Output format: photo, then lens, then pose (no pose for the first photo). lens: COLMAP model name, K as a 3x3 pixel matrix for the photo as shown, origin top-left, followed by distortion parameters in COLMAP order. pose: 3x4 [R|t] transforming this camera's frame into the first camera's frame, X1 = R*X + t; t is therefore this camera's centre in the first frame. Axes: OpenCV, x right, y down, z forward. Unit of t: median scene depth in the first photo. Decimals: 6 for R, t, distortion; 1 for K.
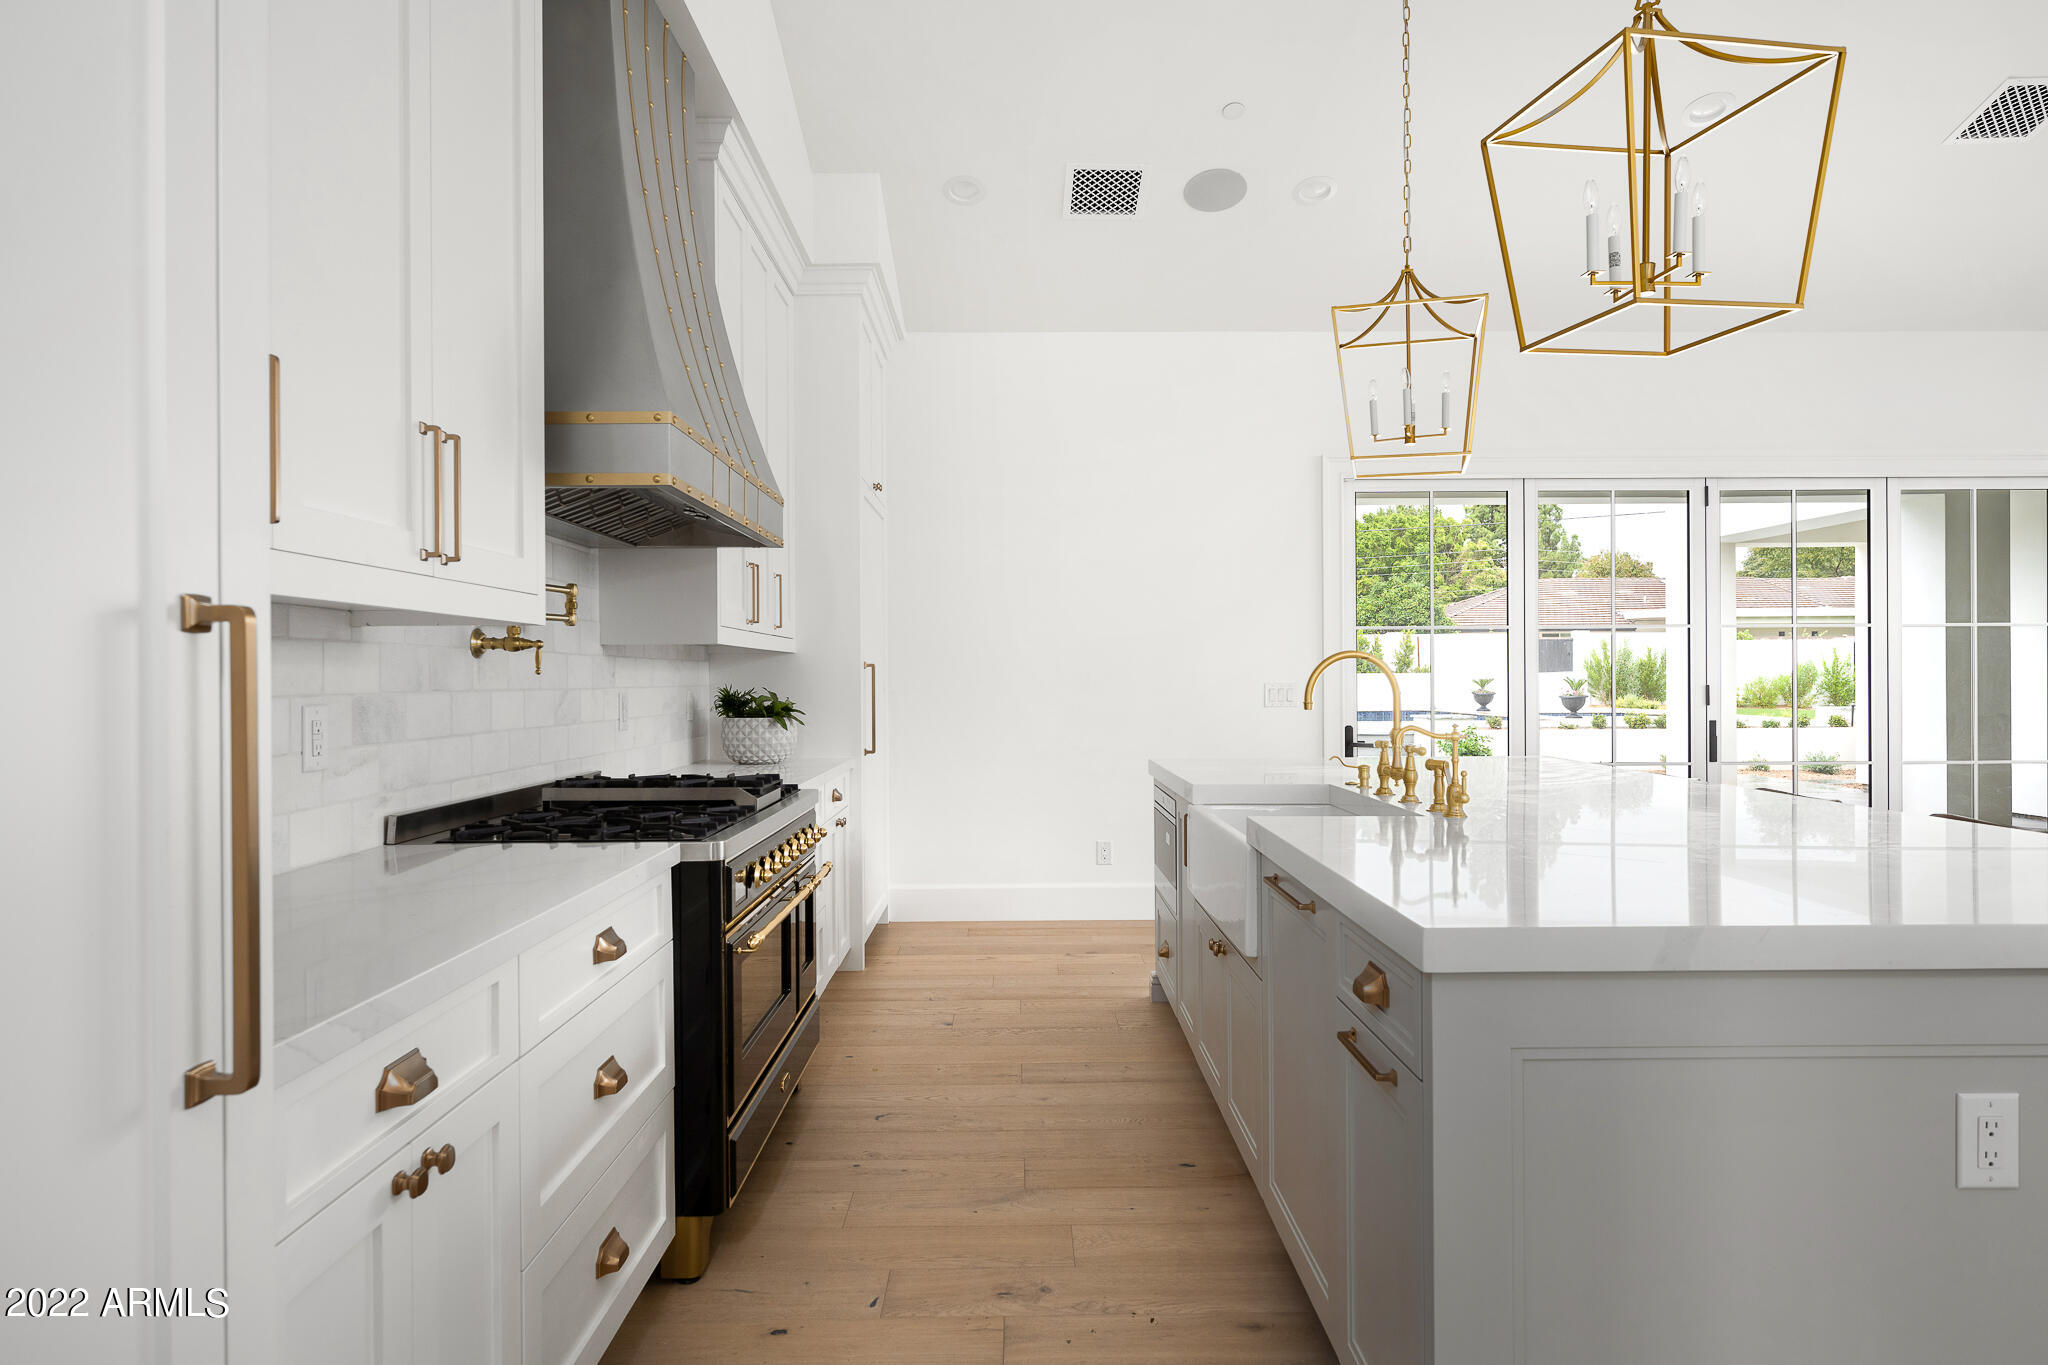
lens RADIAL K [[1172.7, 0, 1022.6], [0, 1172.7, 684.7], [0, 0, 1]] dist [0.001326, -0.000077]
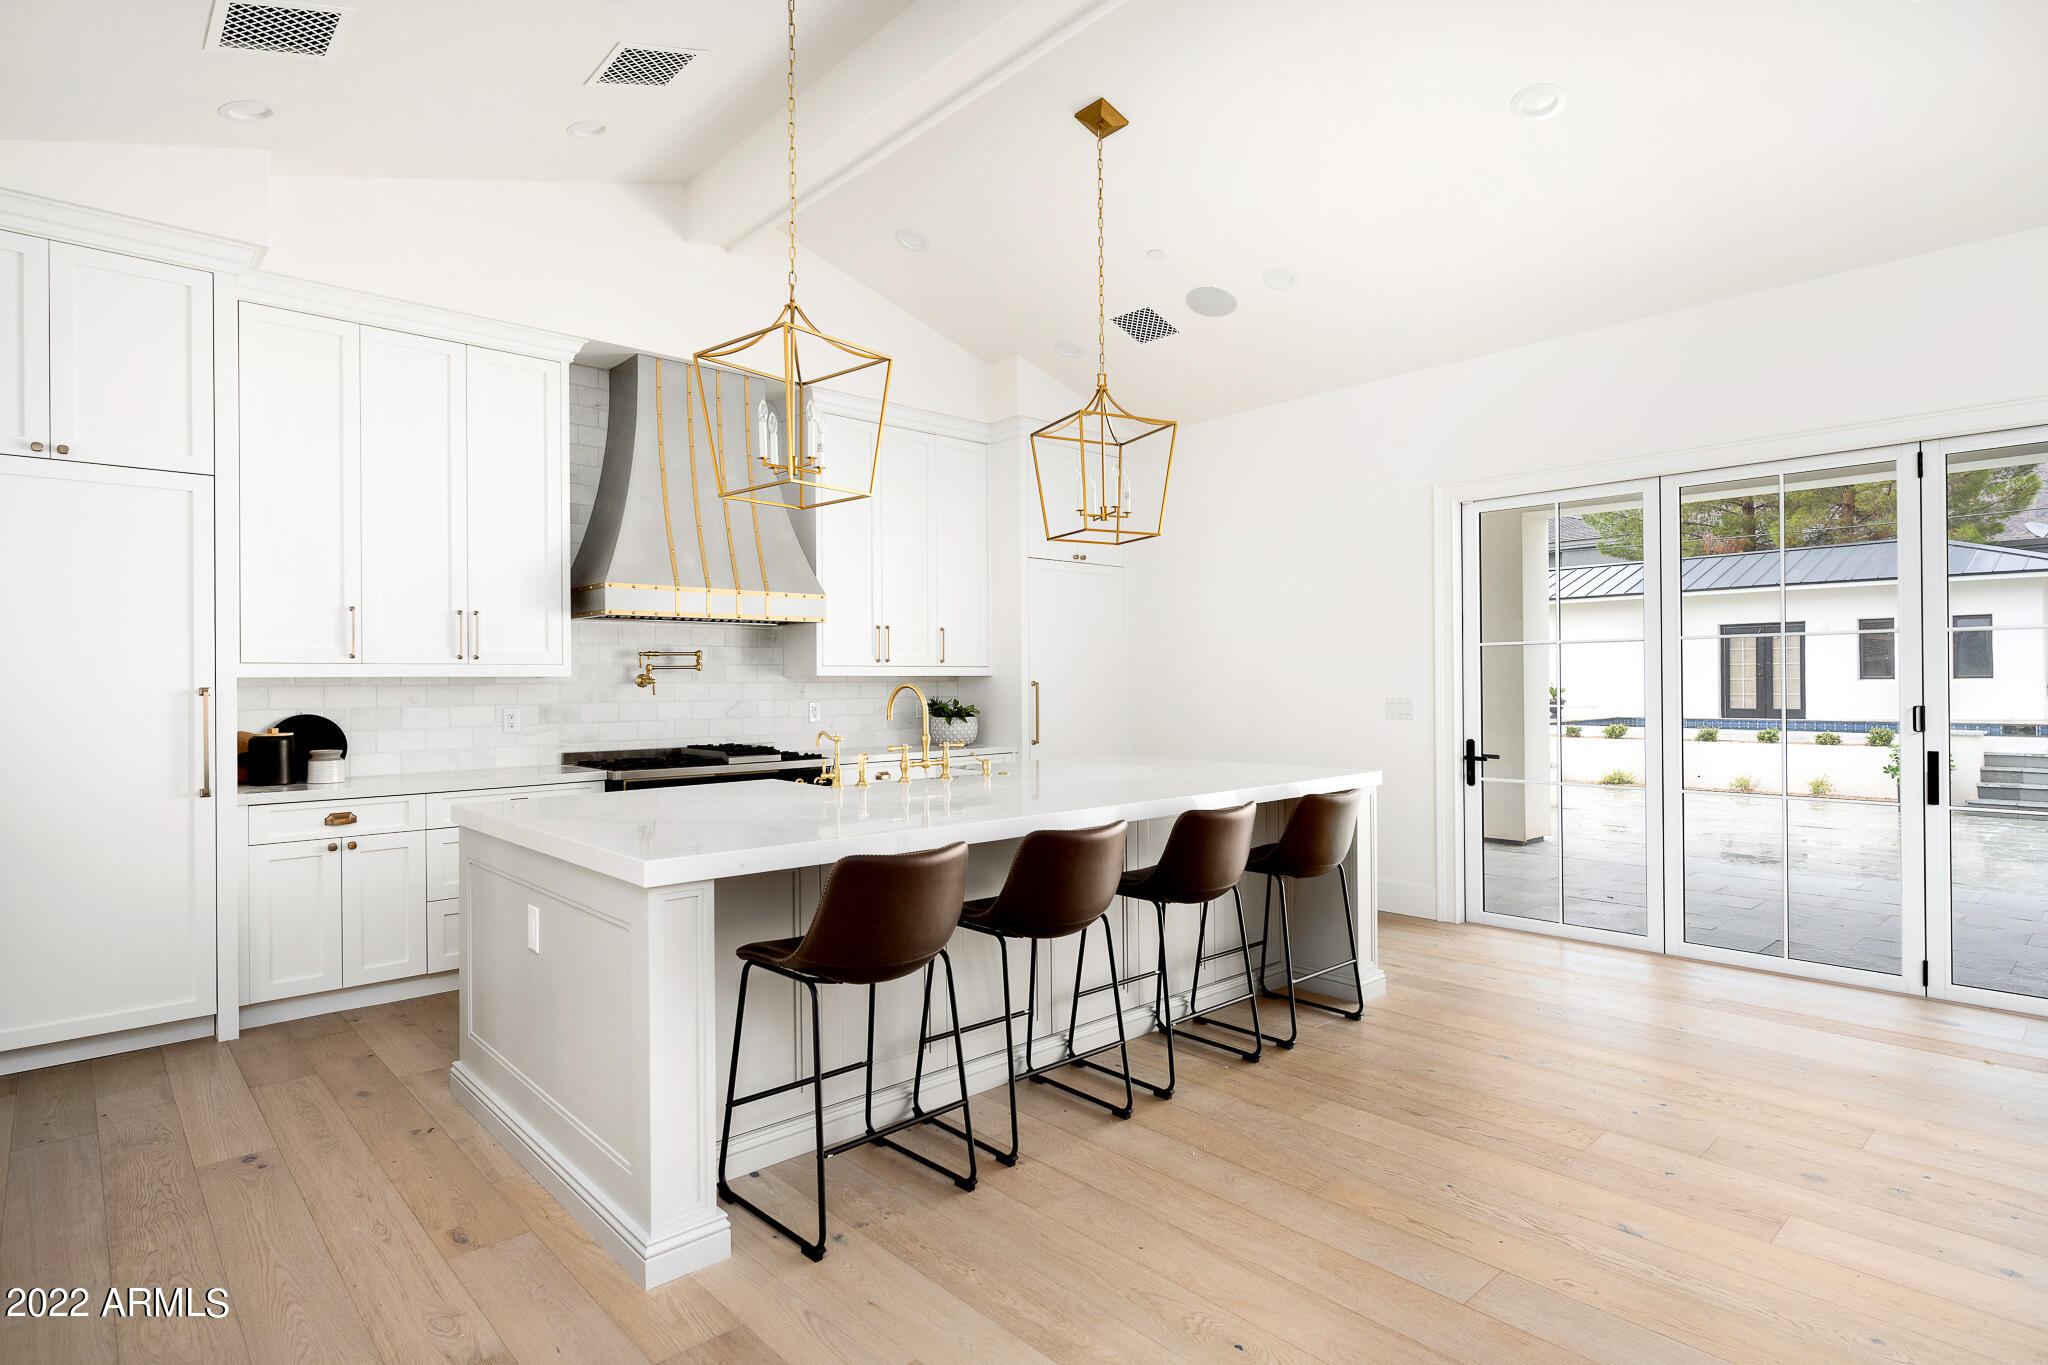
lens RADIAL K [[1054.6, 0, 1029.9], [0, 1054.6, 683.0], [0, 0, 1]] dist [-0.001462, 0.001124]
pose [[0.671472, -0.000765, -0.741029, 0.453161], [-0.000678, 0.999998, -0.001647, -0.008536], [0.741029, 0.001608, 0.671471, 0.056549]]
